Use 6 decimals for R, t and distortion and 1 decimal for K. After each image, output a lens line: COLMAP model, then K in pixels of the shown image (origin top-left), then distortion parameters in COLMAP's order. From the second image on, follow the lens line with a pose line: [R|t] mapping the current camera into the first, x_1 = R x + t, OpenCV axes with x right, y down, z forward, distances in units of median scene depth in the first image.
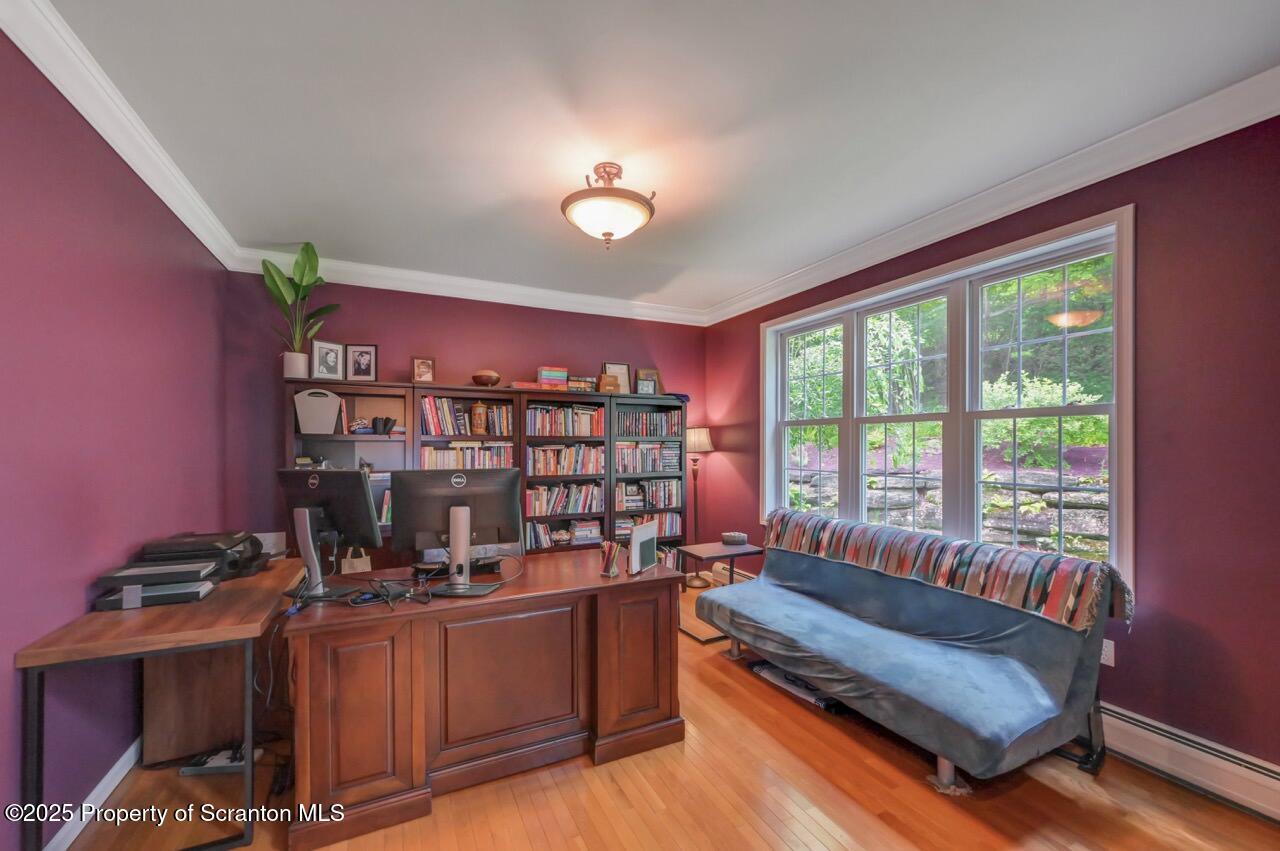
lens RADIAL K [[512.5, 0, 637.5], [0, 512.5, 435.2], [0, 0, 1]] dist [0.001855, 0.000841]
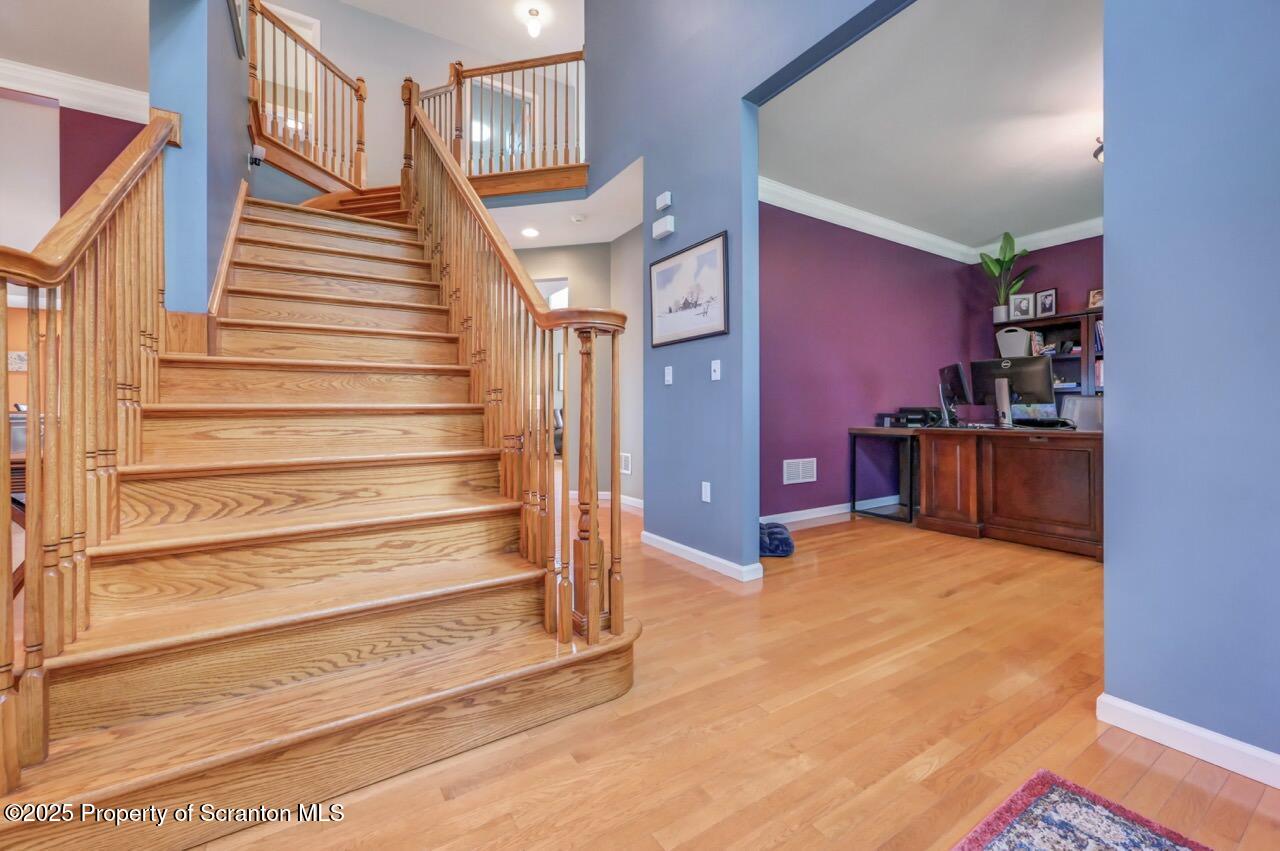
lens RADIAL K [[512.5, 0, 655.4], [0, 512.5, 419.0], [0, 0, 1]] dist [0.001855, 0.000841]
pose [[0.133649, 0.014614, -0.990921, 0.612037], [0.018357, 0.999683, 0.017219, 0.111844], [0.990859, -0.020492, 0.133339, -0.202054]]
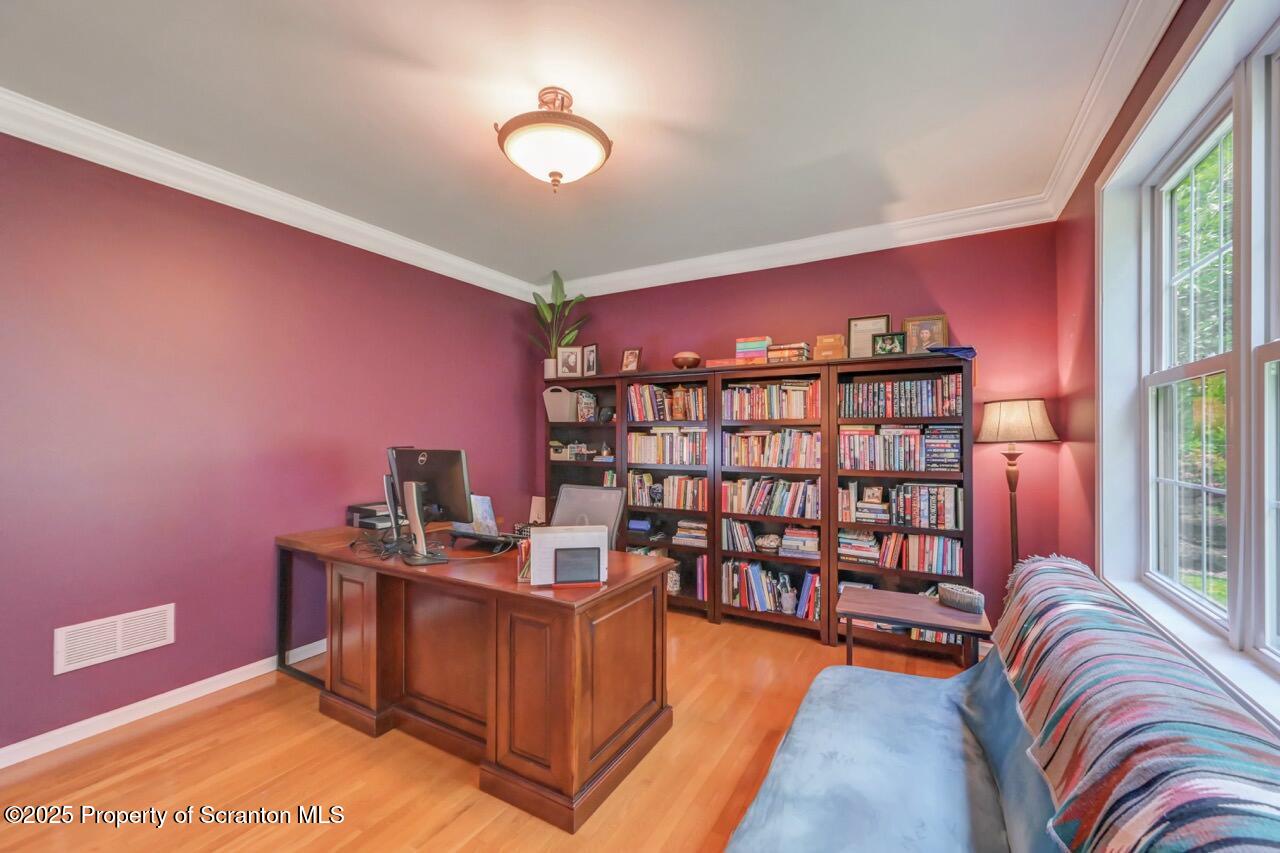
lens RADIAL K [[514.8, 0, 637.9], [0, 514.8, 422.1], [0, 0, 1]] dist [-0.001023, 0.000528]
pose [[0.559701, -0.019614, -0.828462, 0.436540], [0.013766, 0.999802, -0.014370, 0.015416], [0.828580, -0.003362, 0.559860, 0.384524]]
